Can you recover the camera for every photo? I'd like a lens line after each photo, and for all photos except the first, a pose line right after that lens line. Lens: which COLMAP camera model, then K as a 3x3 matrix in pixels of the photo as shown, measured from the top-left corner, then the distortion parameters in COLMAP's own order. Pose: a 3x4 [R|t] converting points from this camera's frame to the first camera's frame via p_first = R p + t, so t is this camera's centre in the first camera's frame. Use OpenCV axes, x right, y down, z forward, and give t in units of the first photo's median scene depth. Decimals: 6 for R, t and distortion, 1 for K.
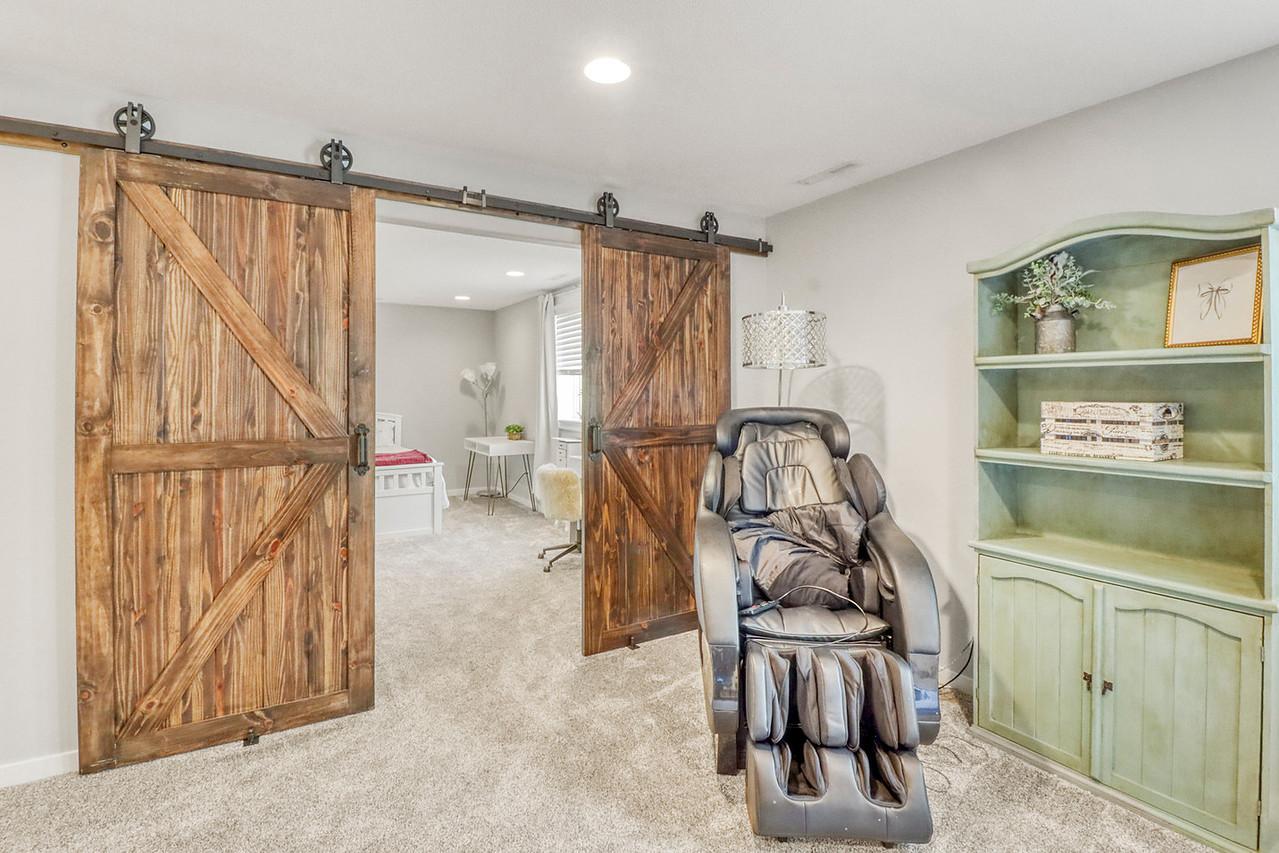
lens RADIAL K [[613.2, 0, 635.7], [0, 613.2, 390.5], [0, 0, 1]] dist [0.000386, -0.013205]
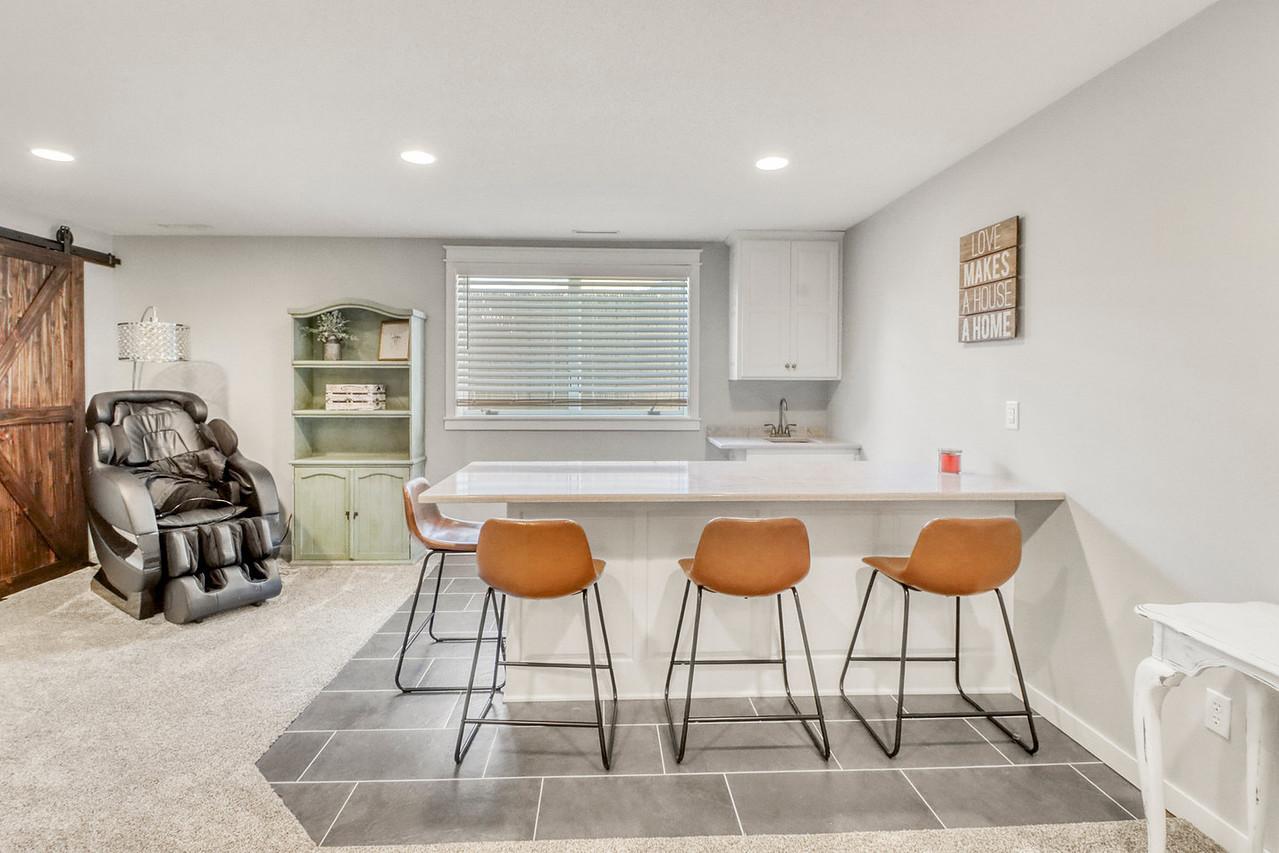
lens RADIAL K [[613.2, 0, 635.7], [0, 613.2, 390.5], [0, 0, 1]] dist [0.000386, -0.013205]
pose [[0.477767, -0.009692, 0.878433, -0.519109], [-0.006887, 0.999867, 0.014777, 0.000962], [-0.878460, -0.013110, 0.477636, -0.716475]]
